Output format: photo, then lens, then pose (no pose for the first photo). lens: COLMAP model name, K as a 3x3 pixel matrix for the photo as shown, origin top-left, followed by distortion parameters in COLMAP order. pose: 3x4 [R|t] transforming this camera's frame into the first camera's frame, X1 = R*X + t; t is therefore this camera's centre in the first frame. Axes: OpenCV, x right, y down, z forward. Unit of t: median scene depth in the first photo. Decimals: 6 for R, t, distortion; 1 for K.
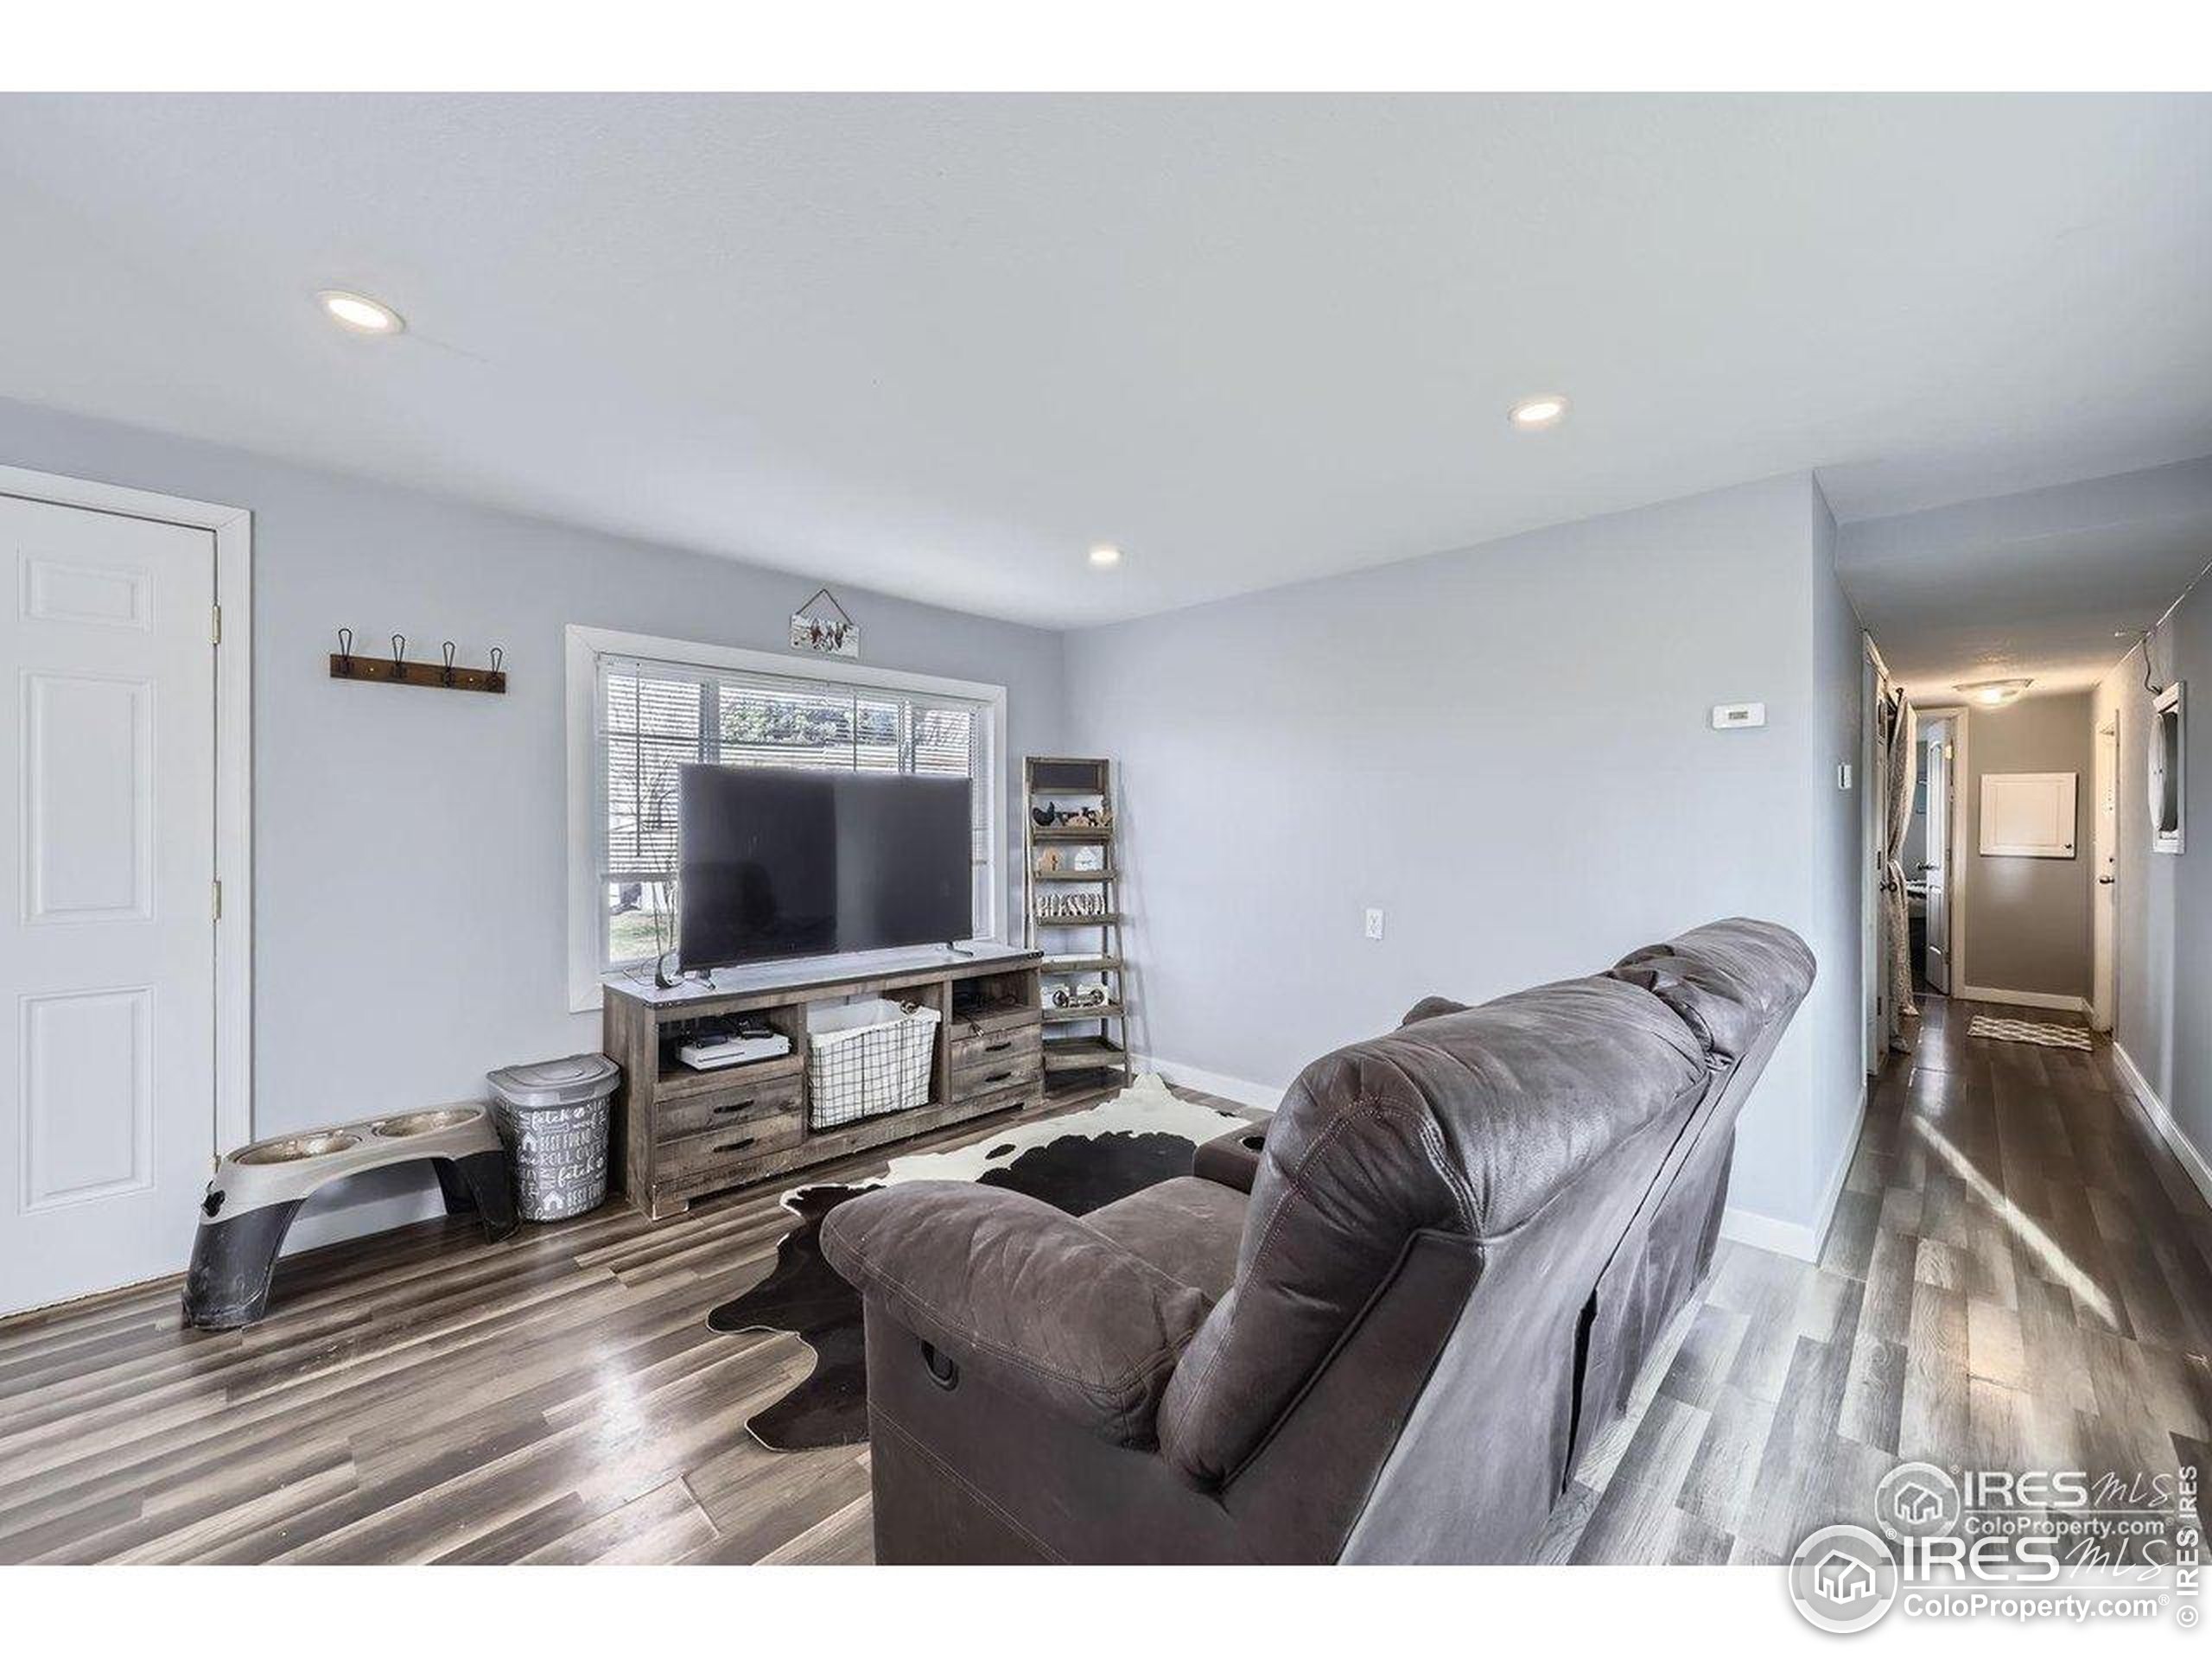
lens RADIAL K [[864.2, 0, 1103.8], [0, 864.2, 832.1], [0, 0, 1]] dist [-0.001955, -0.000041]
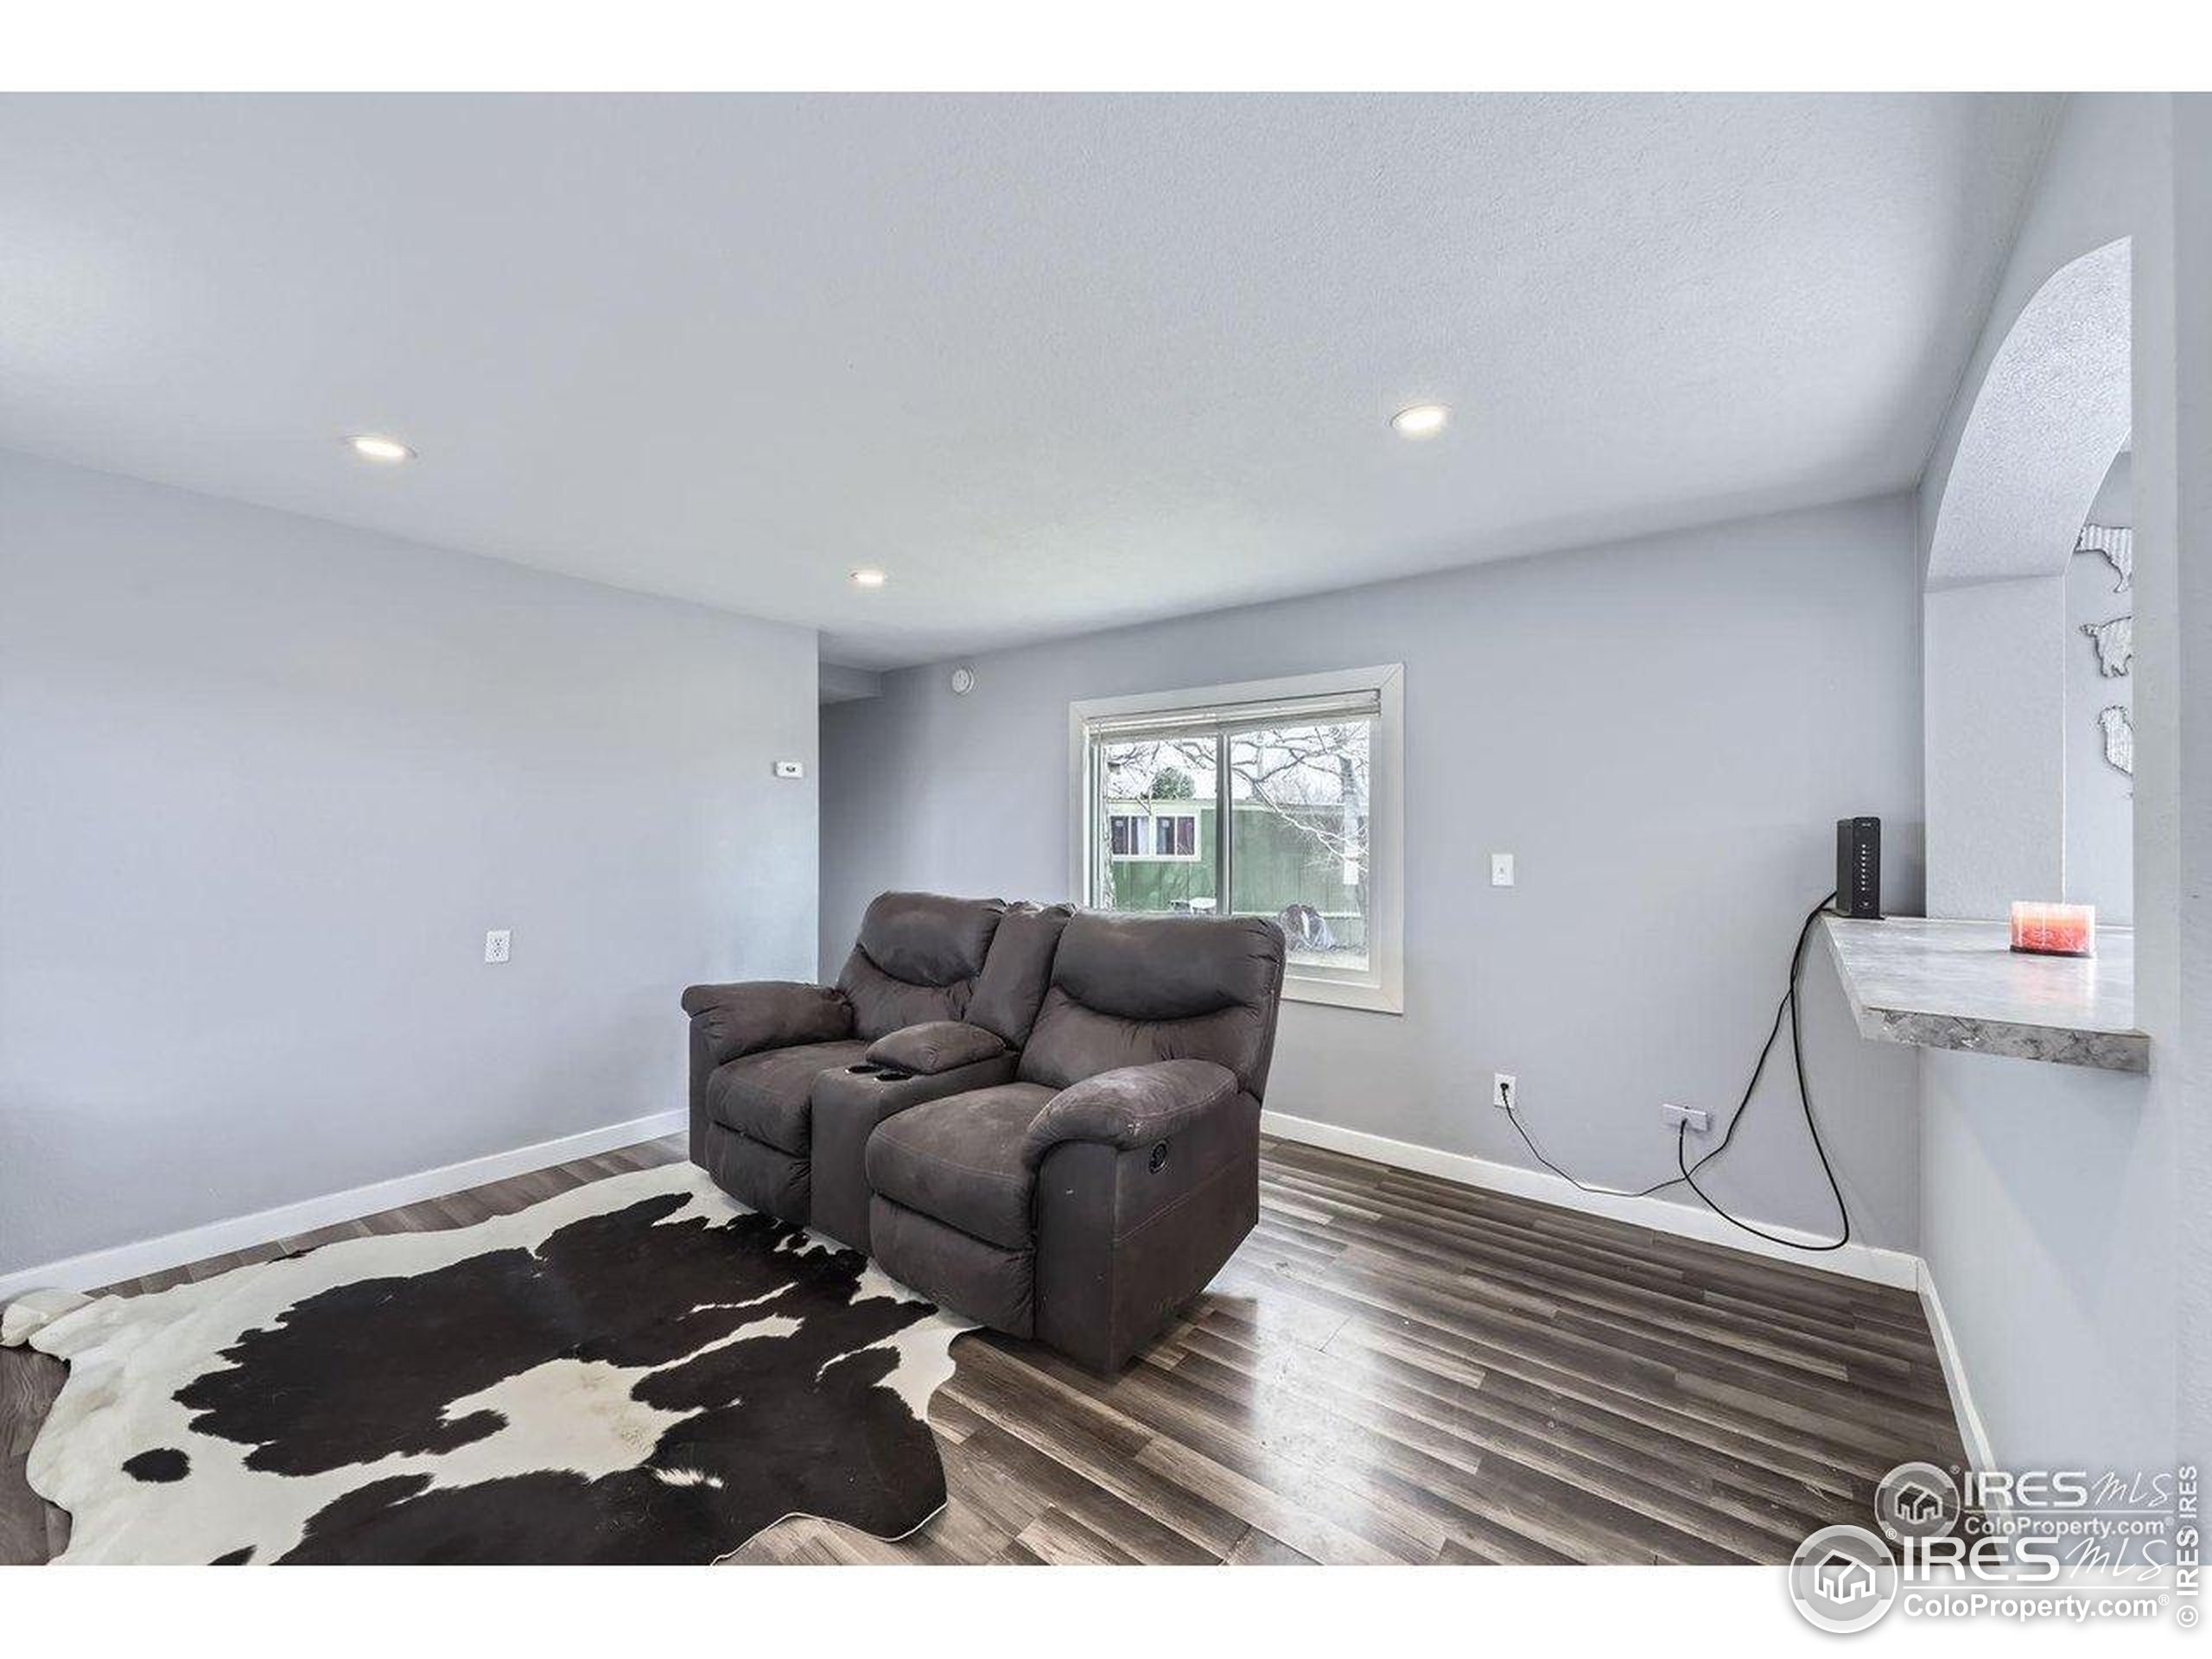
lens RADIAL K [[864.2, 0, 1102.3], [0, 864.2, 830.2], [0, 0, 1]] dist [-0.001955, -0.000041]
pose [[-0.126439, 0.006051, 0.991956, -0.686653], [0.005428, 0.999971, -0.005408, -0.009222], [-0.991960, 0.004701, -0.126468, 0.478020]]
